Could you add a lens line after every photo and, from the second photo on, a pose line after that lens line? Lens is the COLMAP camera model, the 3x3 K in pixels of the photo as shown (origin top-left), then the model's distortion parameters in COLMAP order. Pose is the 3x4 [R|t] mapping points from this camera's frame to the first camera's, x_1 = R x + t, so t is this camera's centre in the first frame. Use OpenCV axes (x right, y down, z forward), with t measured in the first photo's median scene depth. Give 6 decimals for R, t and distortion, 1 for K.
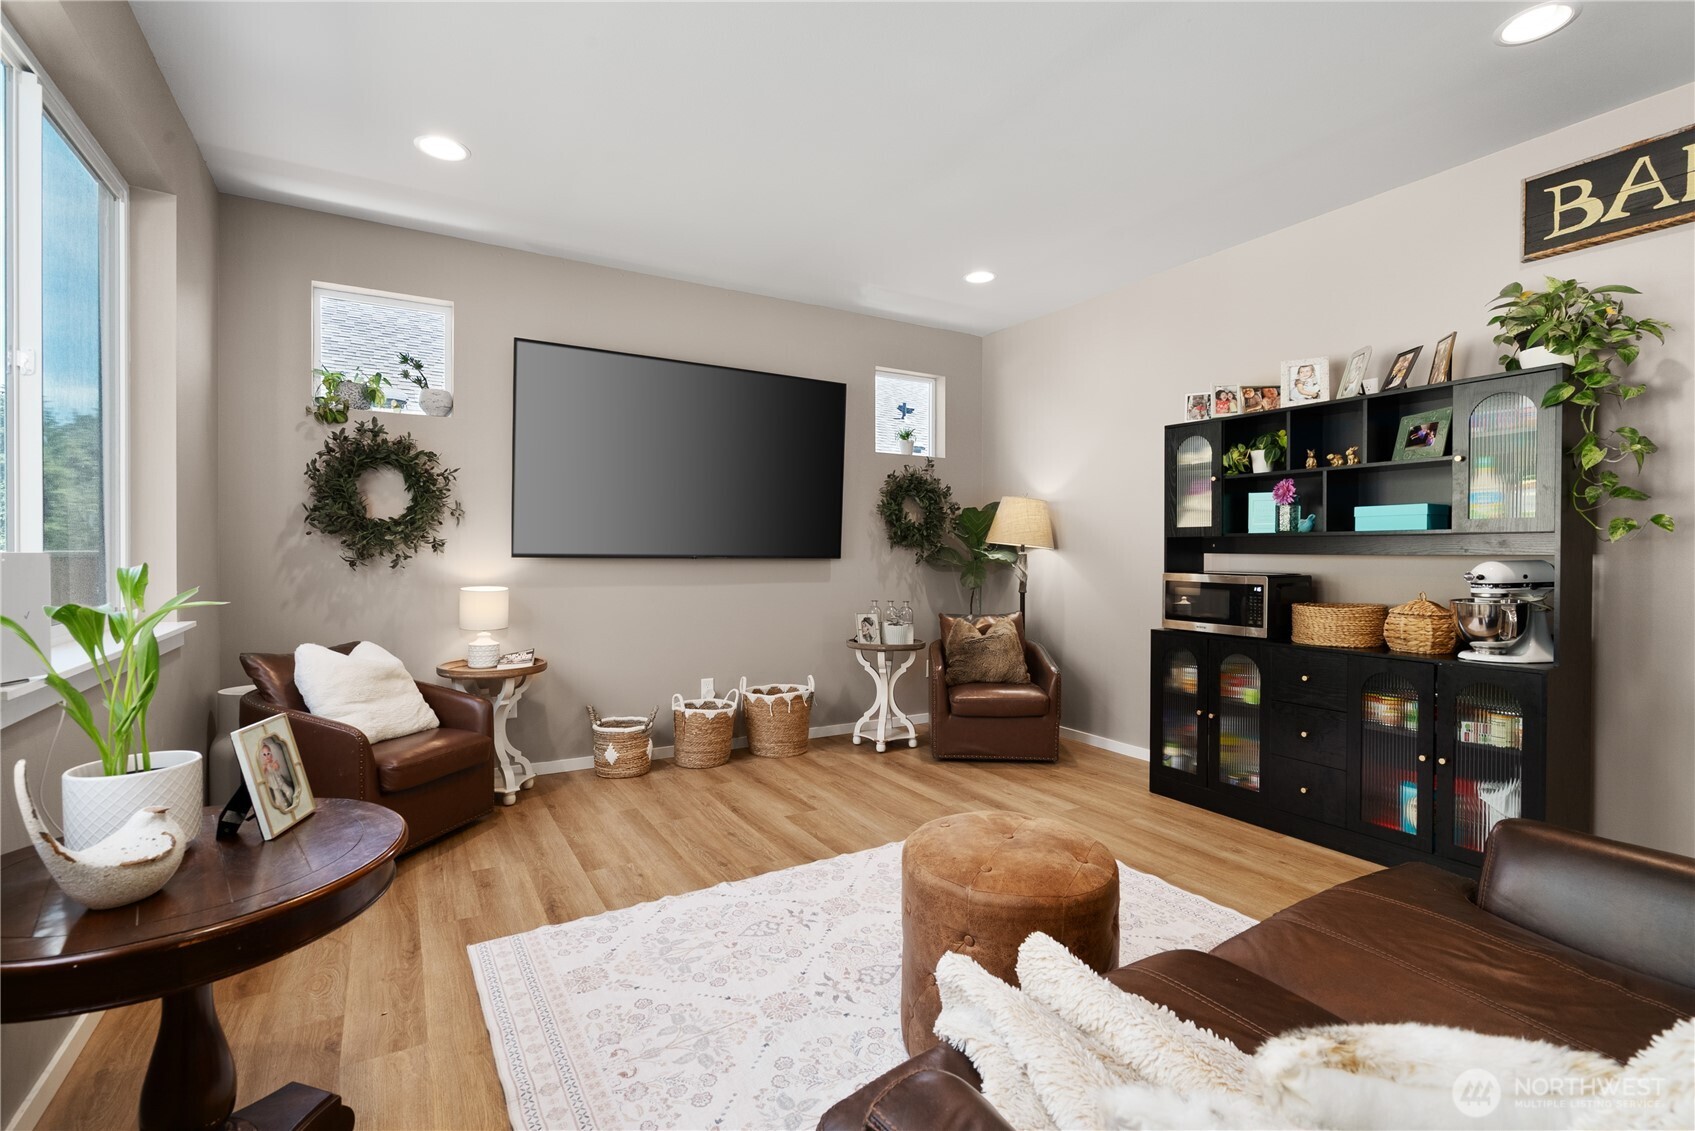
lens RADIAL K [[778.9, 0, 846.7], [0, 778.9, 568.0], [0, 0, 1]] dist [-0.005974, 0.003414]
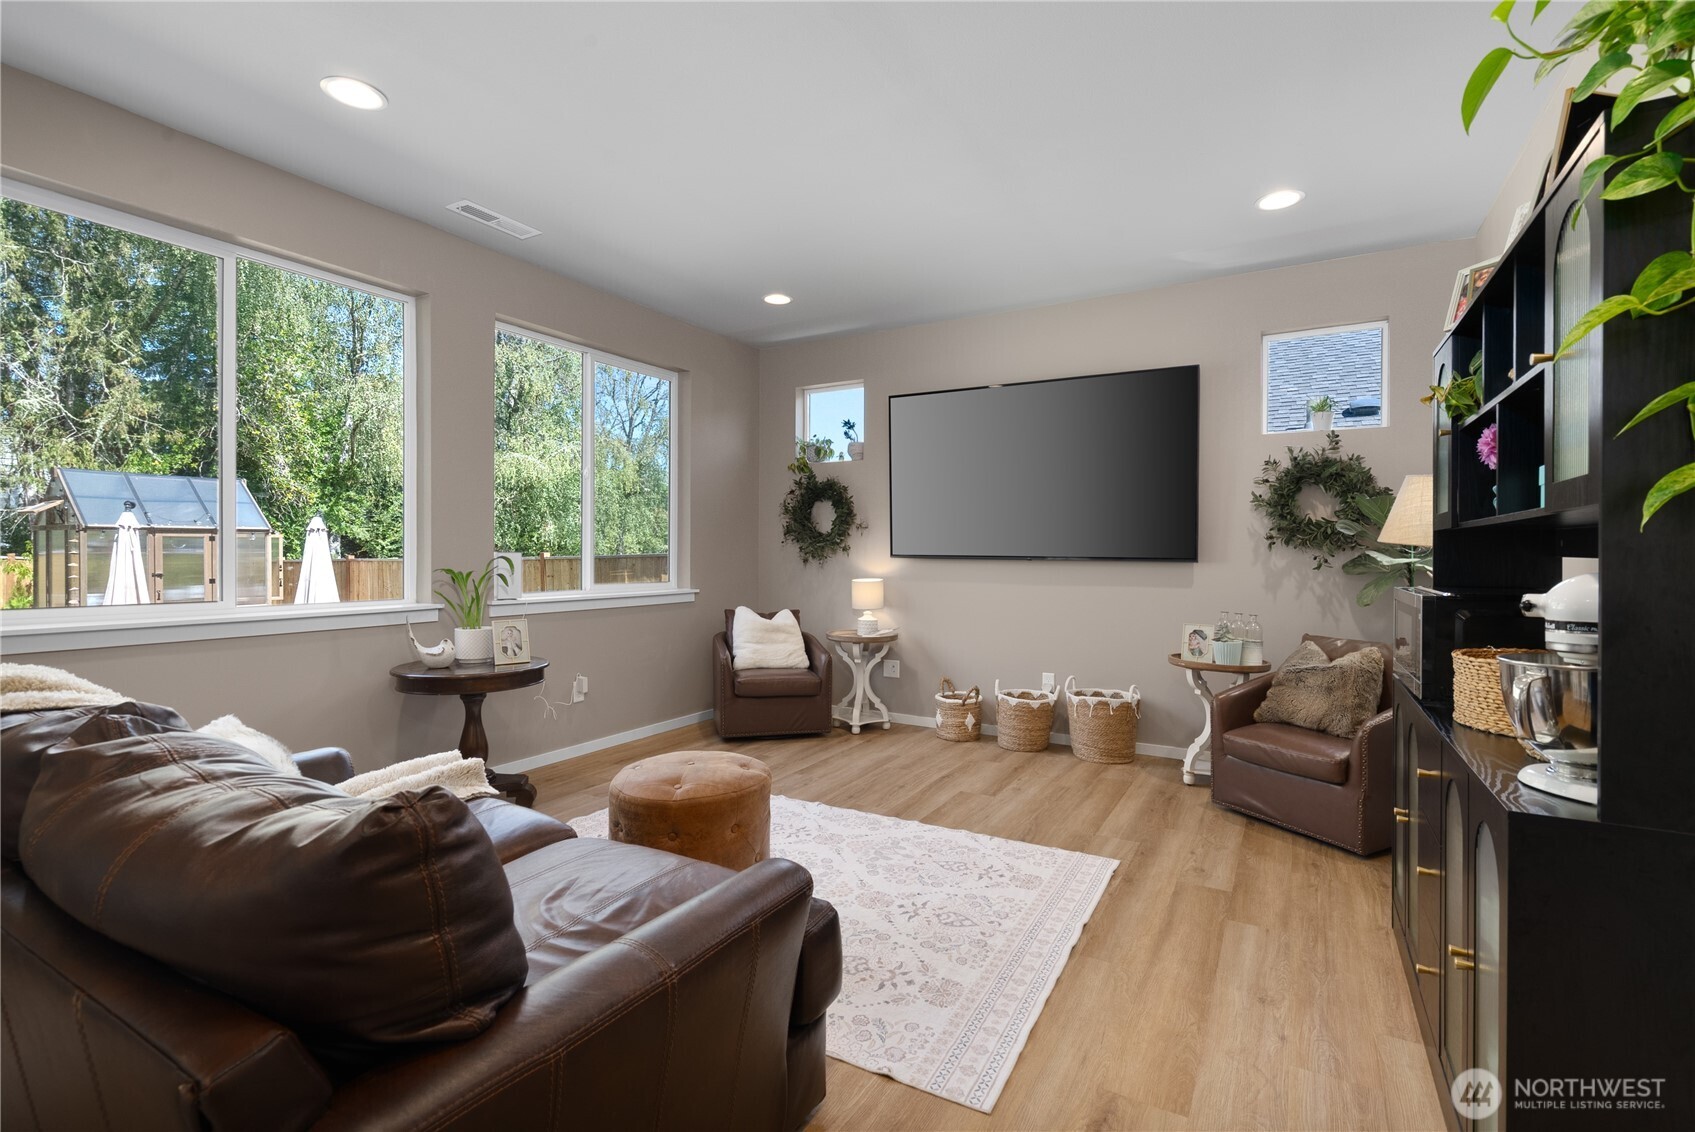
lens RADIAL K [[778.9, 0, 842.9], [0, 778.9, 552.6], [0, 0, 1]] dist [-0.005974, 0.003414]
pose [[0.477512, -0.000824, -0.878625, 0.744519], [-0.021435, 0.999691, -0.012588, -0.003862], [0.878364, 0.024844, 0.477347, 0.284538]]
